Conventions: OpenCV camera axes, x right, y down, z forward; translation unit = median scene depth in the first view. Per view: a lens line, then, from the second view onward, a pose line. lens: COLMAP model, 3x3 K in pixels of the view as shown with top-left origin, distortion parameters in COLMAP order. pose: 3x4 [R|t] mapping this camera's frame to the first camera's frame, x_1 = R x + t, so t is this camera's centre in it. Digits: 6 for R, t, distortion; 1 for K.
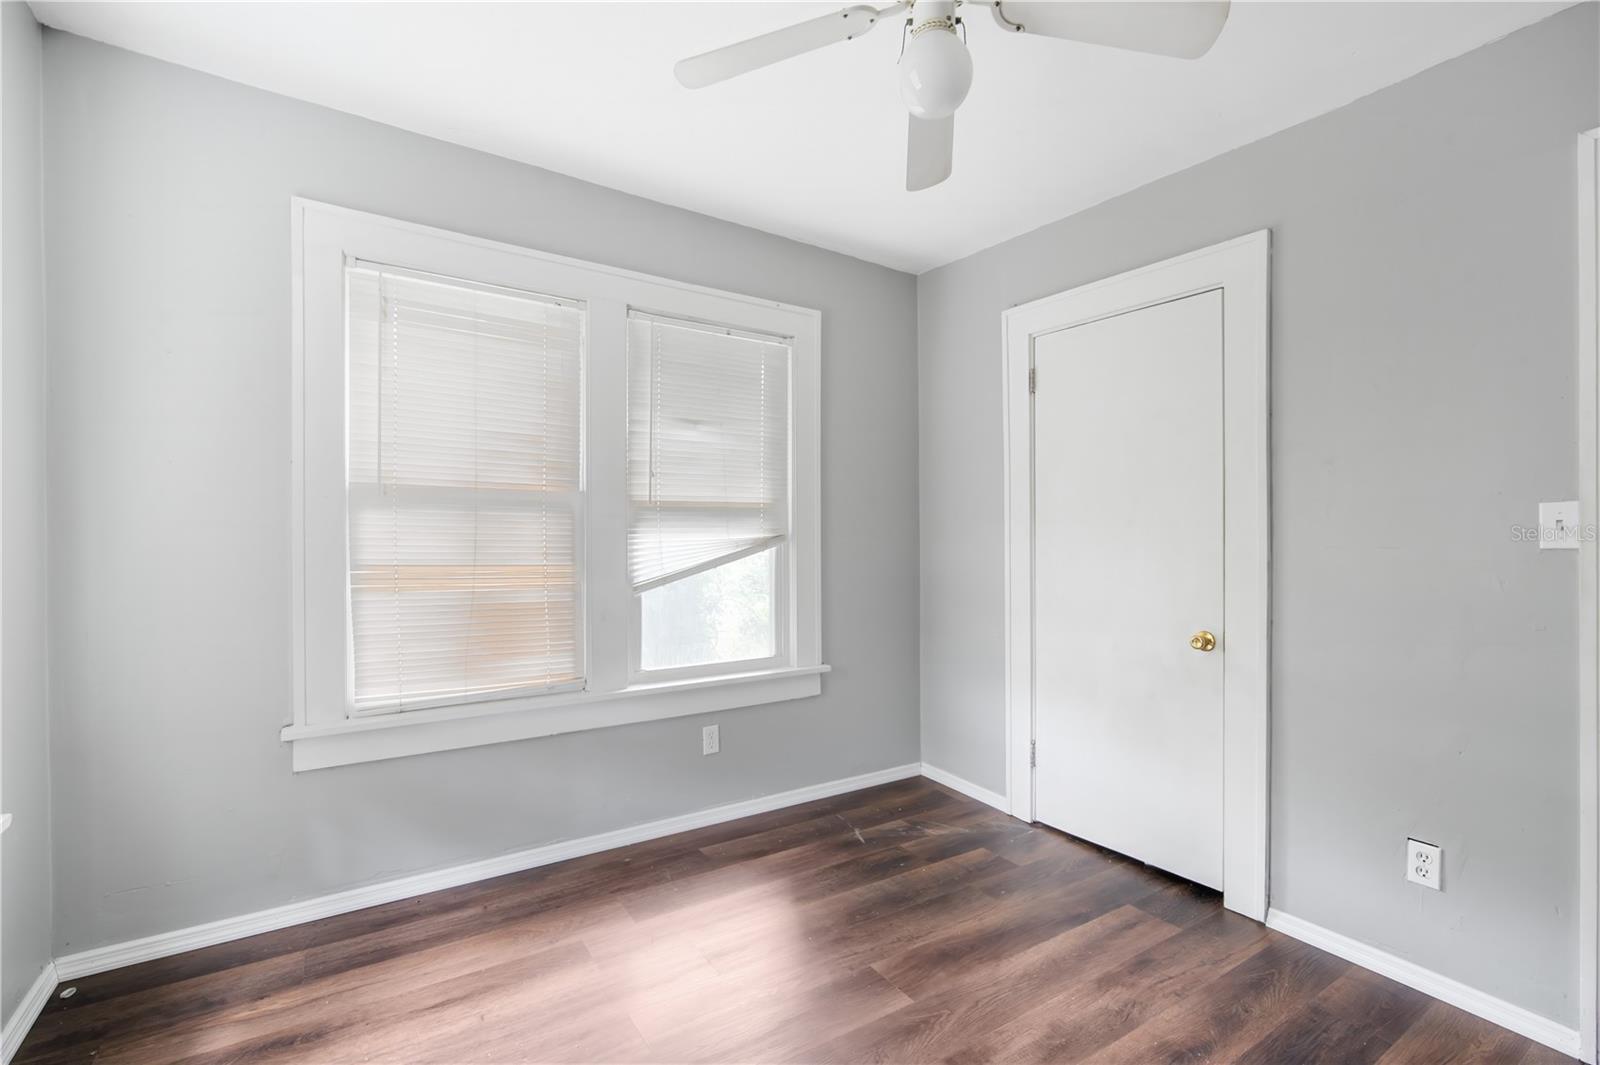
lens RADIAL K [[729.1, 0, 782.2], [0, 729.1, 549.7], [0, 0, 1]] dist [-0.006780, 0.000318]
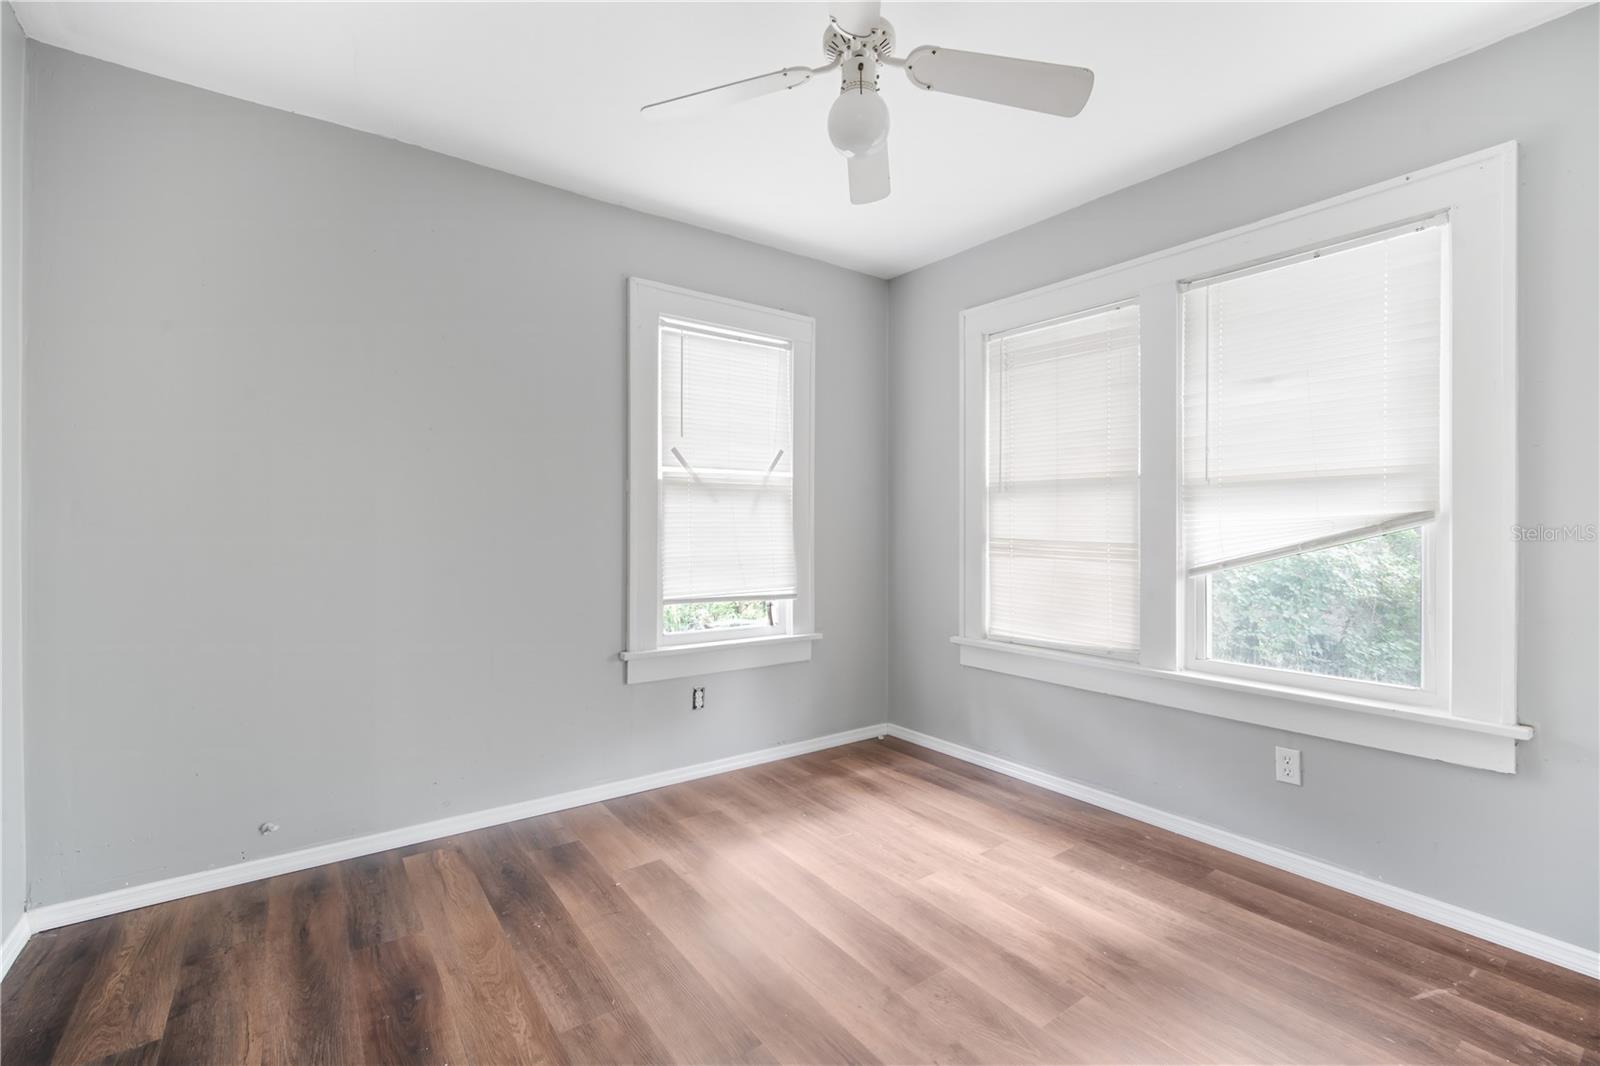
lens RADIAL K [[719.9, 0, 792.1], [0, 719.9, 526.9], [0, 0, 1]] dist [-0.011061, 0.000818]
pose [[0.027260, 0.000696, -0.999628, 0.820244], [-0.015287, 0.999883, 0.000279, 0.004105], [0.999511, 0.015274, 0.027267, 0.509006]]
